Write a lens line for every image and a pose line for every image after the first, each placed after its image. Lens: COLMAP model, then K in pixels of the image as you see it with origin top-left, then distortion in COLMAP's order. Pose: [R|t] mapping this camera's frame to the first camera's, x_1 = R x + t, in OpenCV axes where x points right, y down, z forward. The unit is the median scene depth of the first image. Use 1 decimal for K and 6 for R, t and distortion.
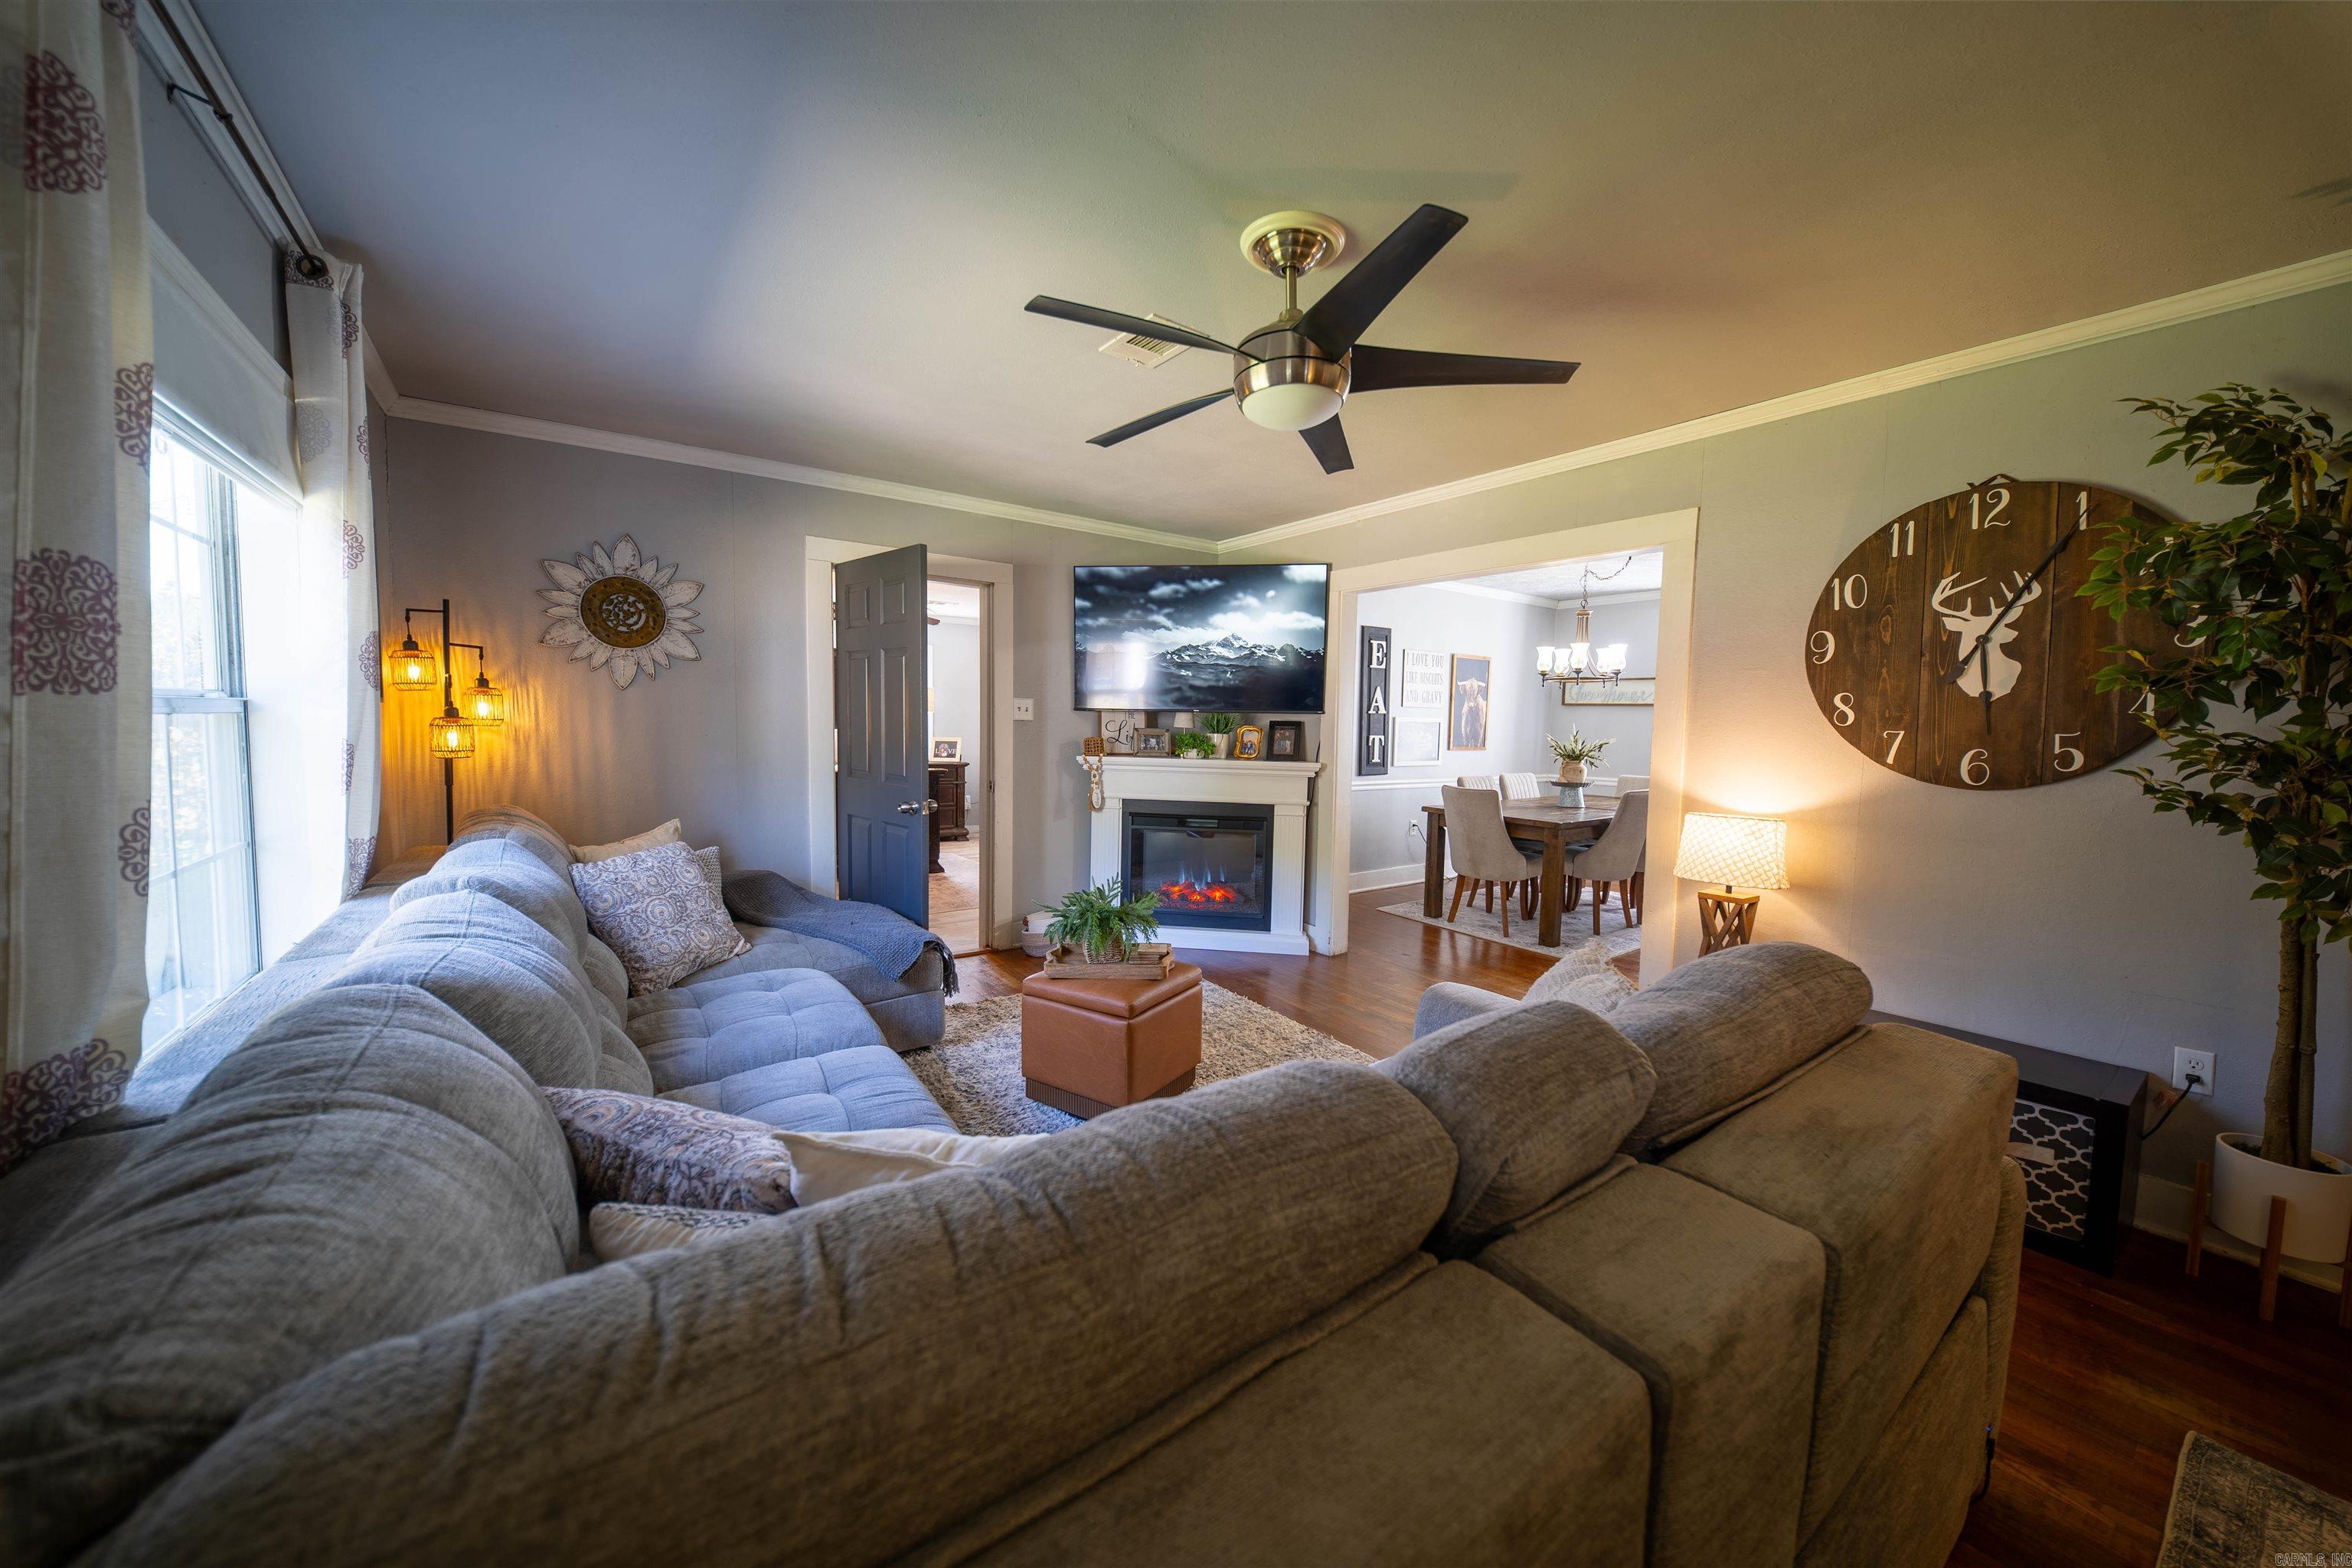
lens RADIAL K [[828.0, 0, 1188.2], [0, 828.0, 783.2], [0, 0, 1]] dist [0.002099, -0.003428]
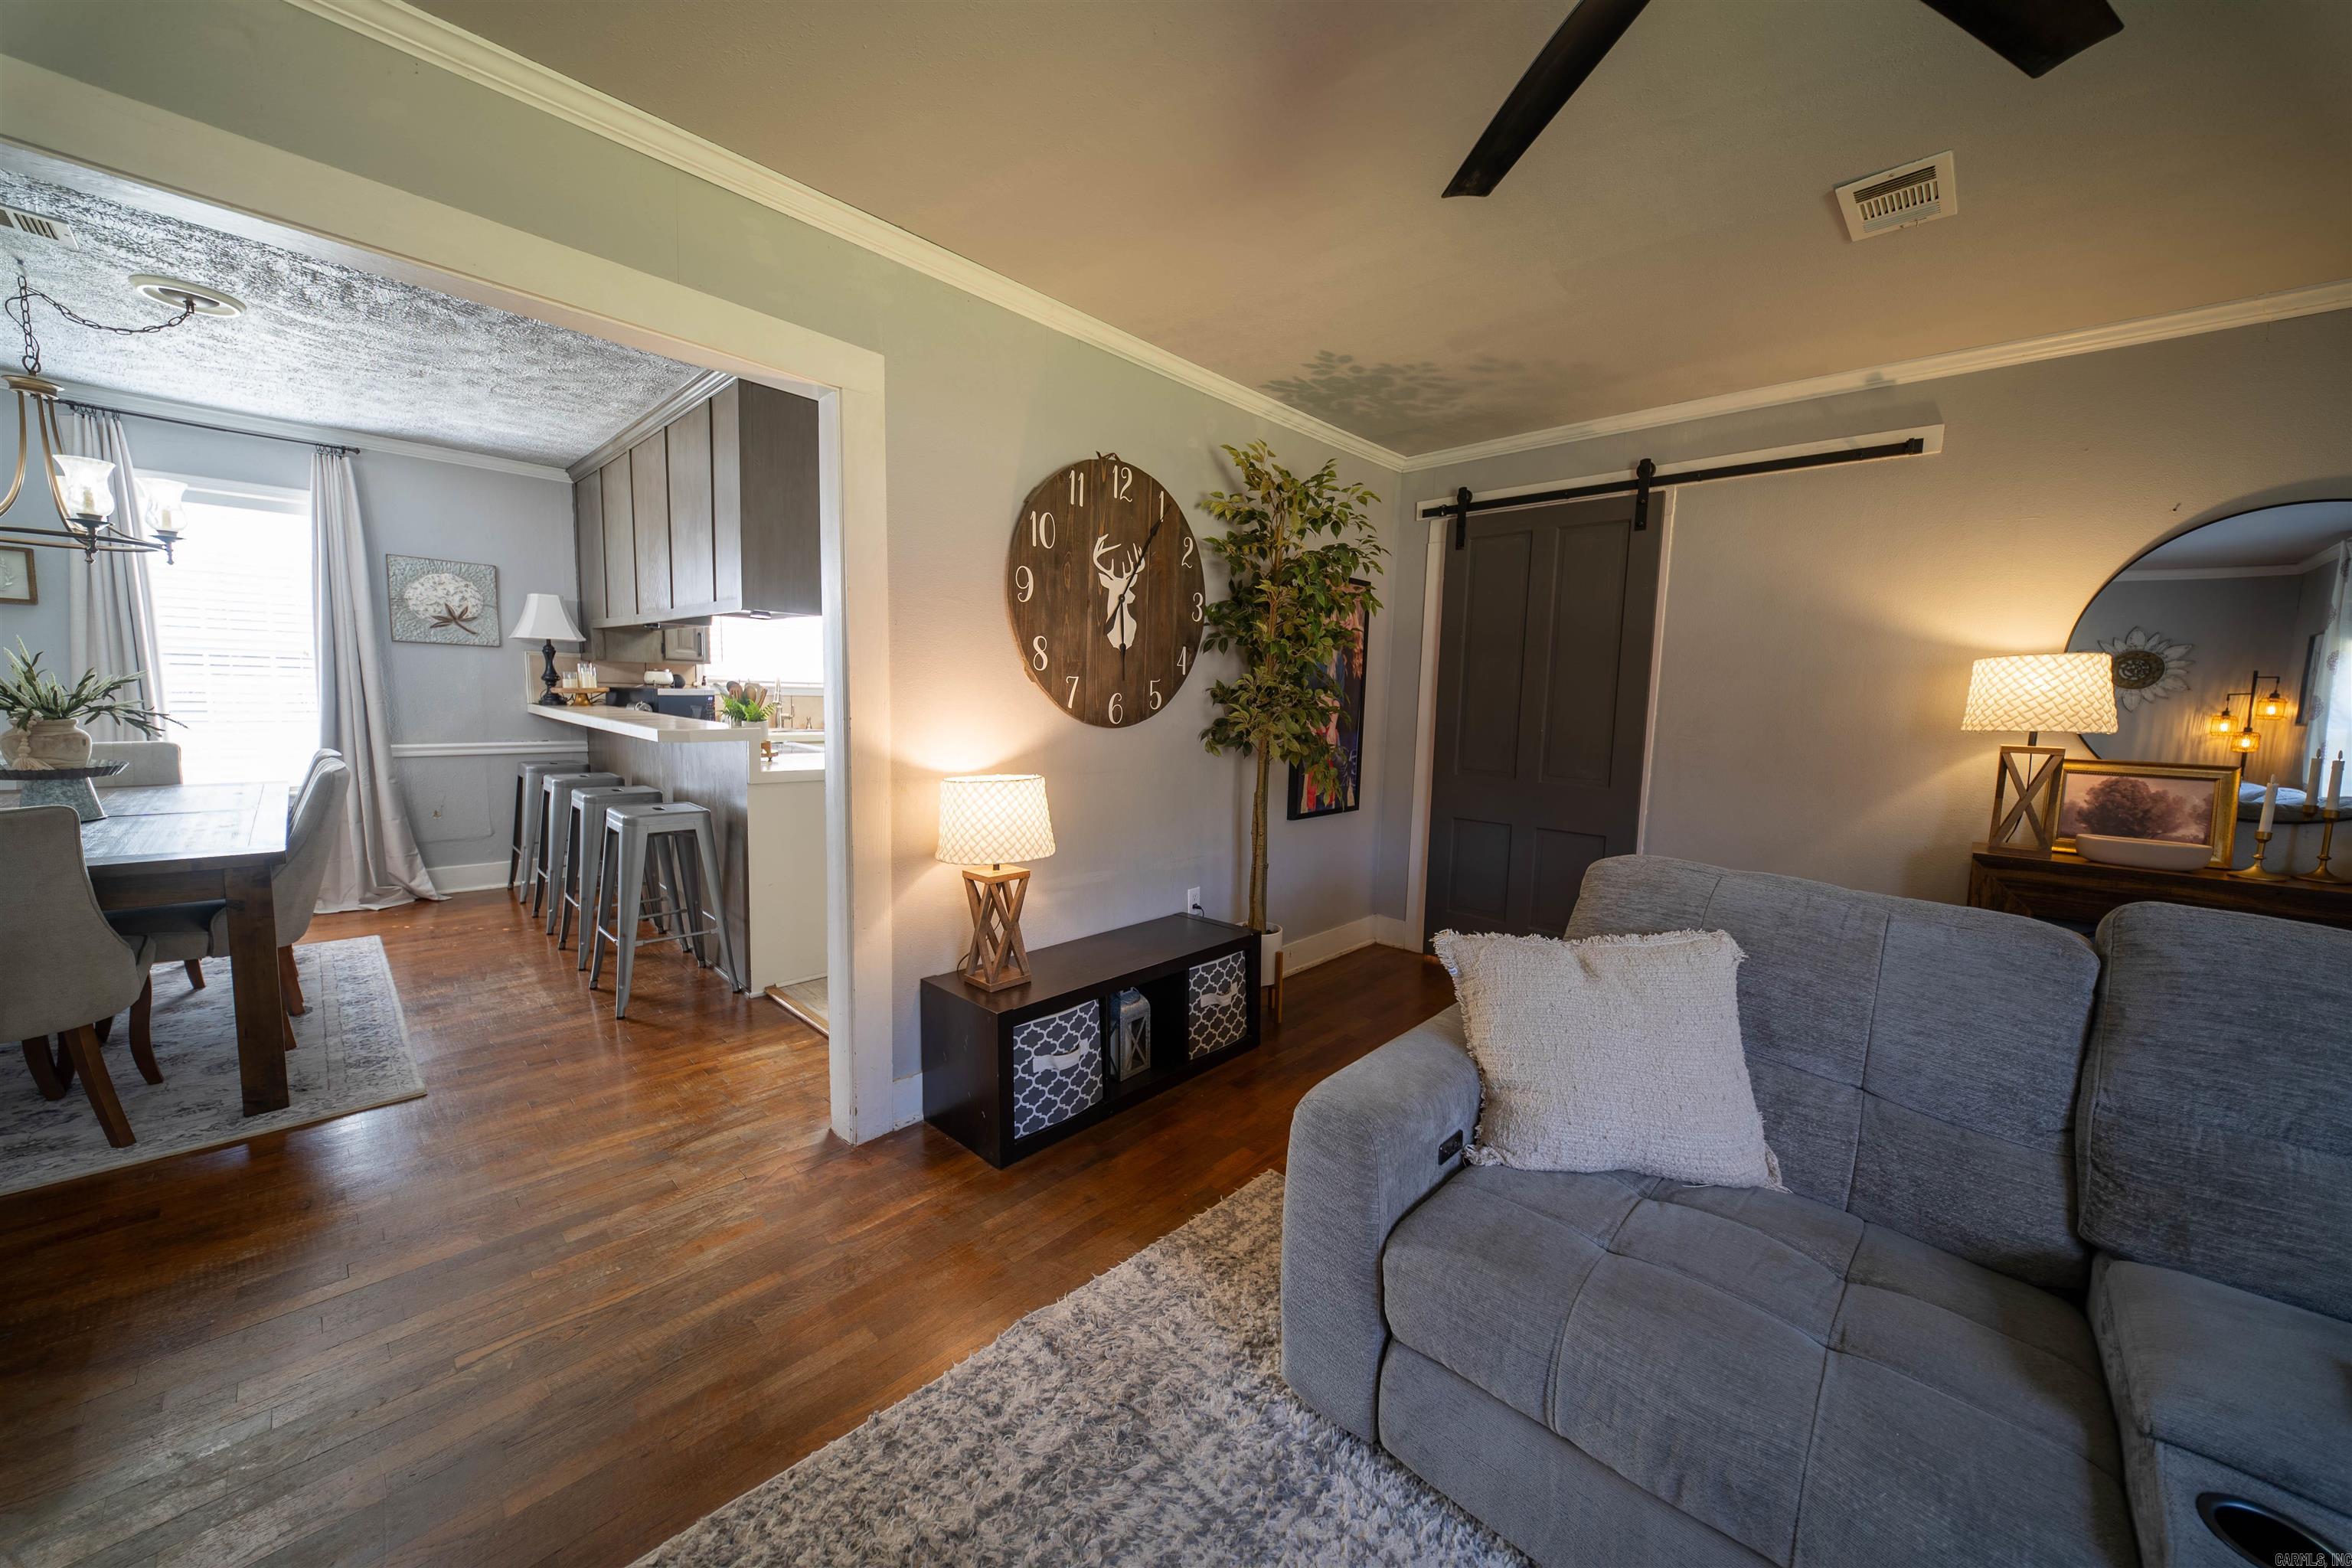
lens RADIAL K [[828.0, 0, 1188.2], [0, 828.0, 783.2], [0, 0, 1]] dist [0.002099, -0.003428]
pose [[-0.199646, -0.128772, 0.971370, -0.108171], [0.036130, 0.989685, 0.138626, -0.036949], [-0.979202, 0.062772, -0.192934, 0.565867]]
